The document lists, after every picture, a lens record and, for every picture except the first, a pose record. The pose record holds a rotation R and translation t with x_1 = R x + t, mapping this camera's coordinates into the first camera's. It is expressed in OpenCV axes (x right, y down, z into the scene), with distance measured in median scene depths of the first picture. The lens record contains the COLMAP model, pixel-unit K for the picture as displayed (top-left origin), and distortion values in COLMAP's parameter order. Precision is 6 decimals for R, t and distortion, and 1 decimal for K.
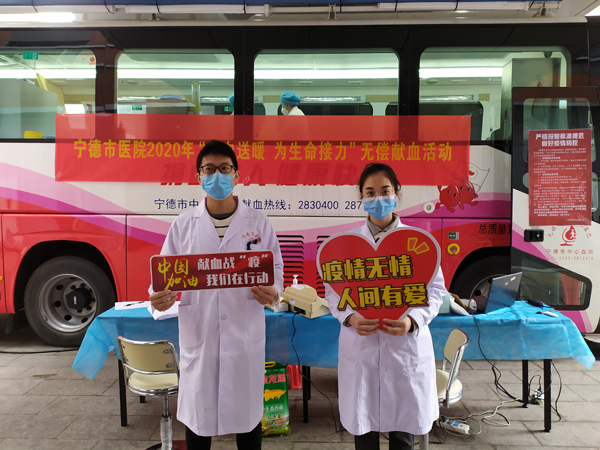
lens RADIAL K [[418.7, 0, 300.3], [0, 418.7, 225.0], [0, 0, 1]] dist [0.005759, 0.000271]
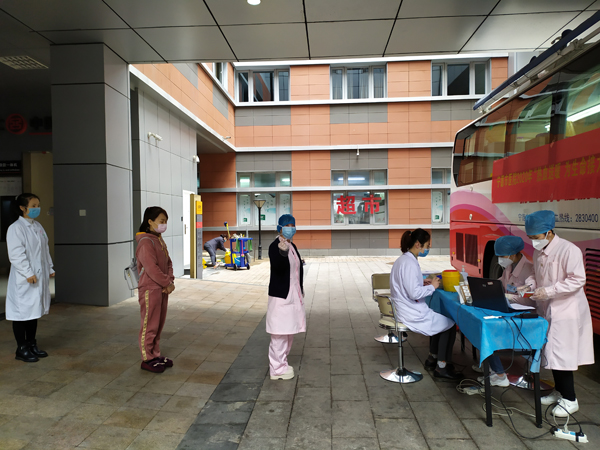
lens RADIAL K [[418.7, 0, 299.7], [0, 418.7, 224.3], [0, 0, 1]] dist [0.005759, 0.000271]
pose [[-0.021730, 0.010738, -0.999706, 1.099174], [0.017029, 0.999801, 0.010369, -0.056455], [0.999619, -0.016799, -0.021908, 0.317406]]
